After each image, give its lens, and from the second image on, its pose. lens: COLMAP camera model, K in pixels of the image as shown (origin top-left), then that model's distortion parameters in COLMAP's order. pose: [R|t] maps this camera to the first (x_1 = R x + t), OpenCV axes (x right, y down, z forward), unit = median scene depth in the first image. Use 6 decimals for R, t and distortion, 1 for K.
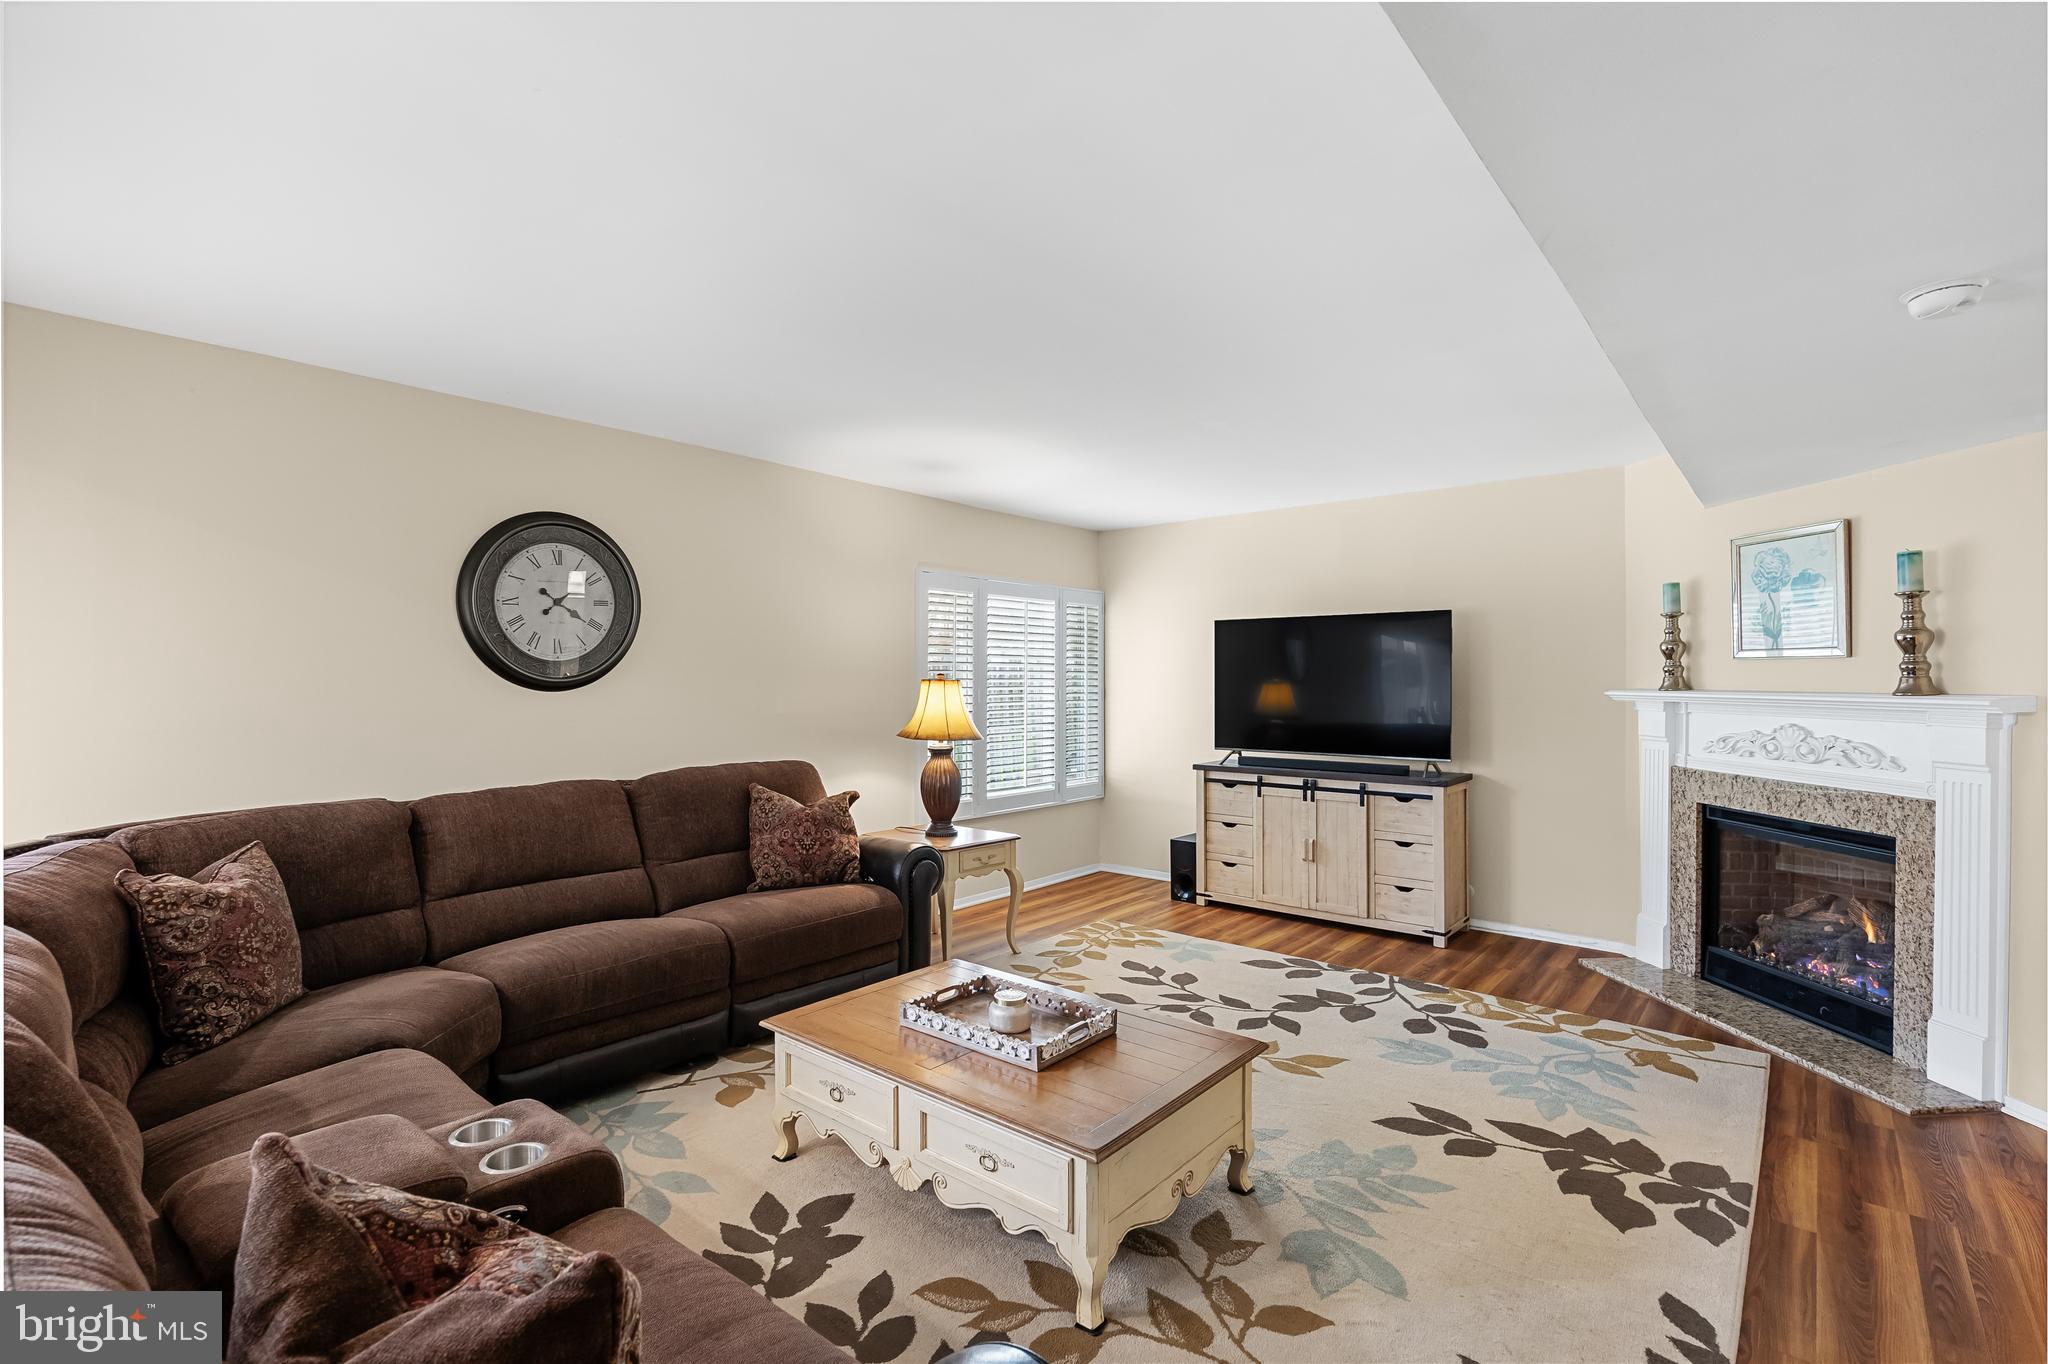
lens RADIAL K [[941.4, 0, 1021.5], [0, 941.4, 679.5], [0, 0, 1]] dist [-0.002474, 0.000087]
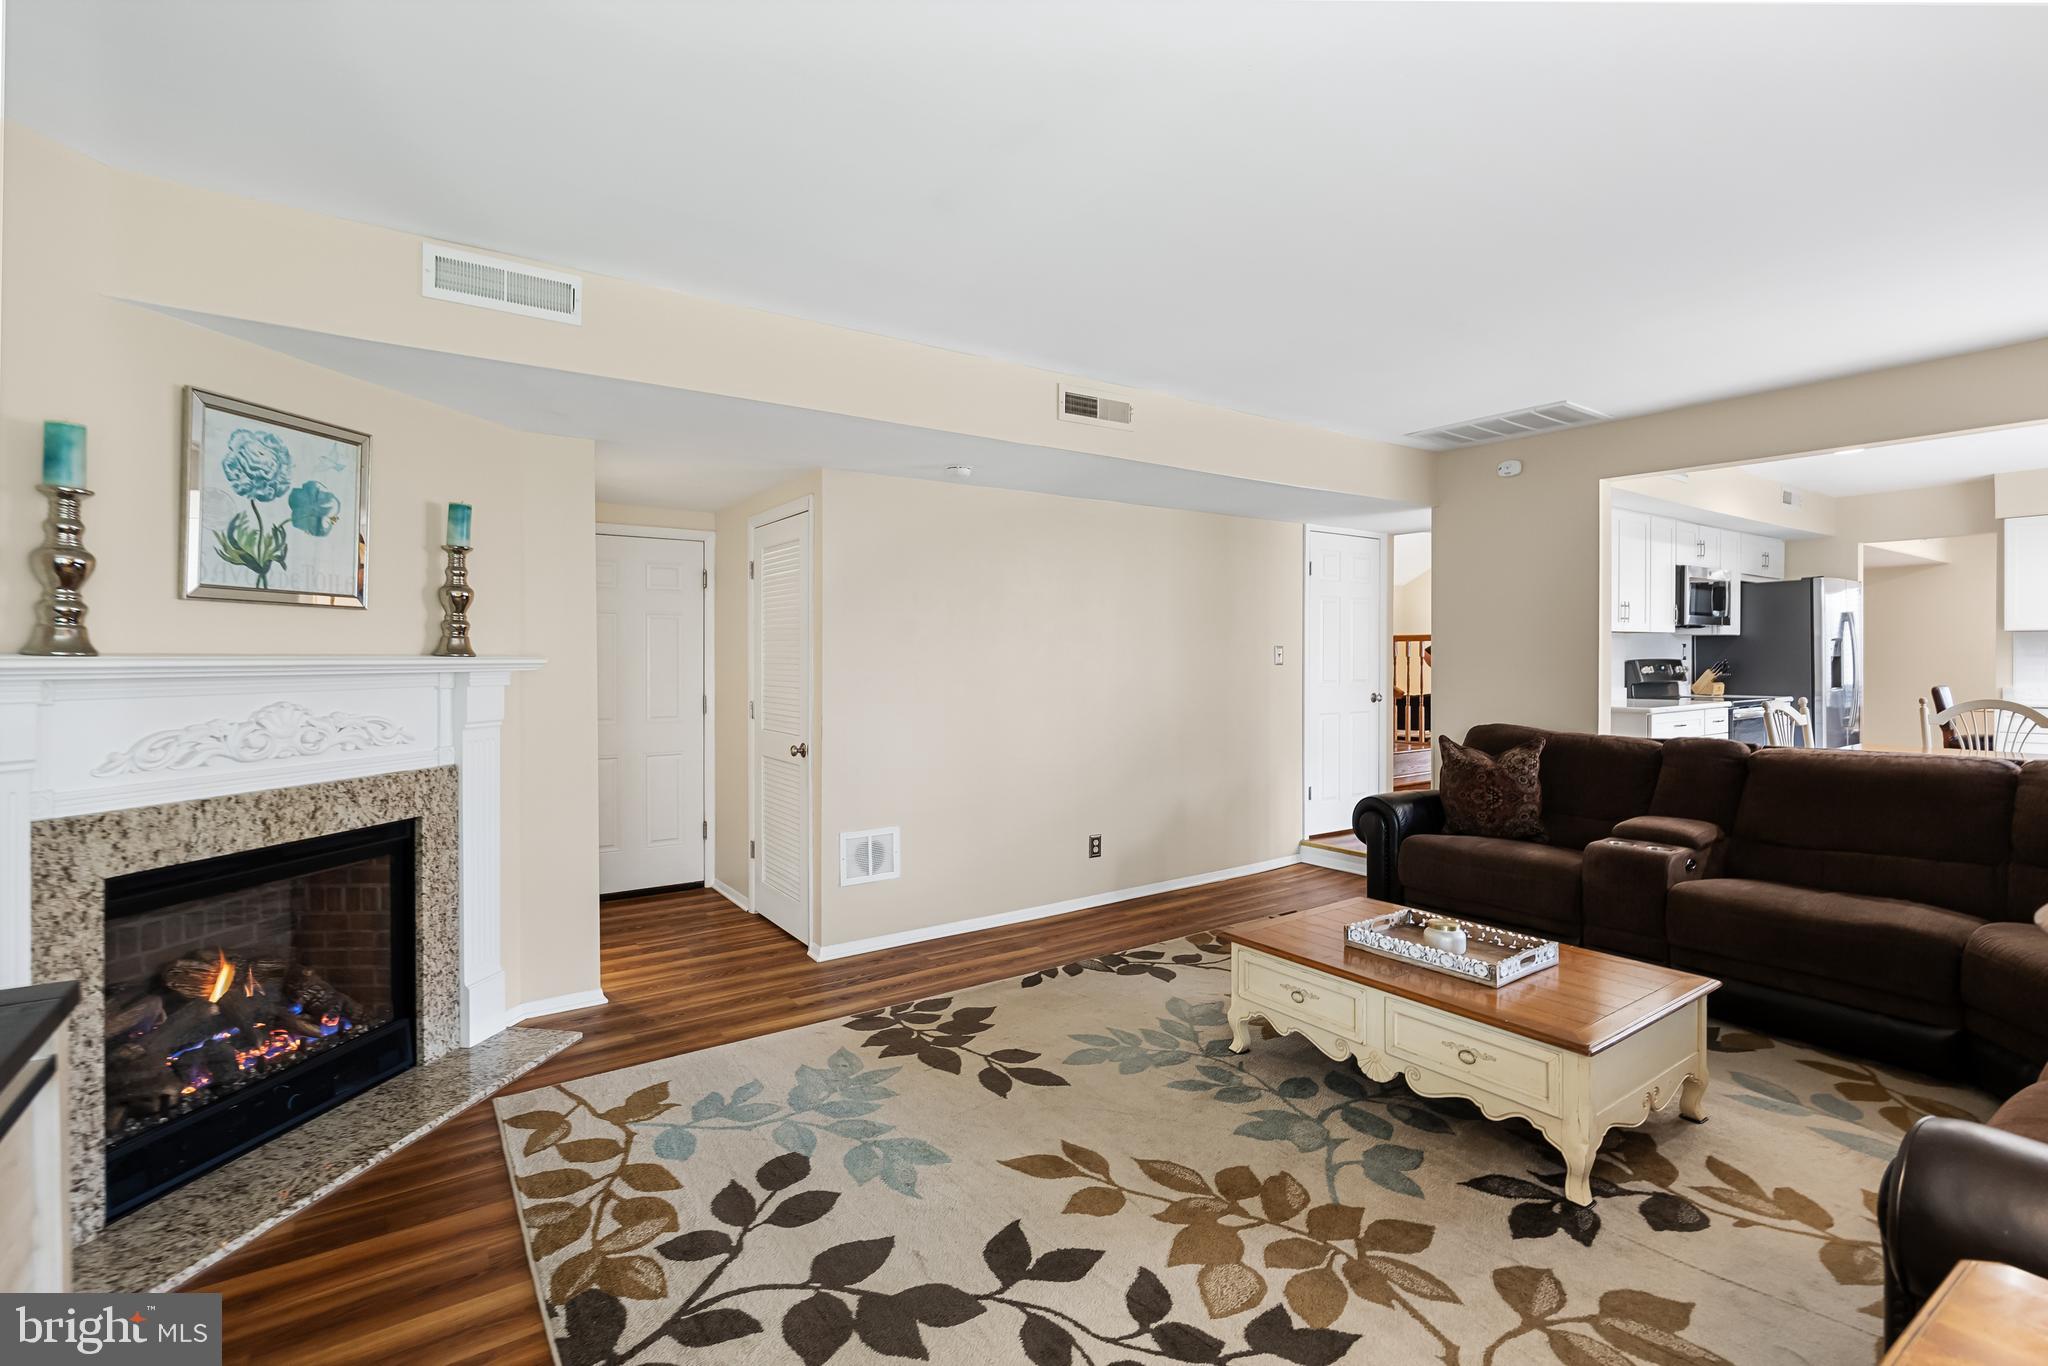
lens RADIAL K [[937.7, 0, 1040.0], [0, 937.7, 657.0], [0, 0, 1]] dist [-0.005531, -0.000385]
pose [[-0.970859, -0.001541, 0.239646, 0.121255], [-0.000938, 0.999996, 0.002630, 0.011560], [-0.239649, 0.002329, -0.970857, 1.418894]]
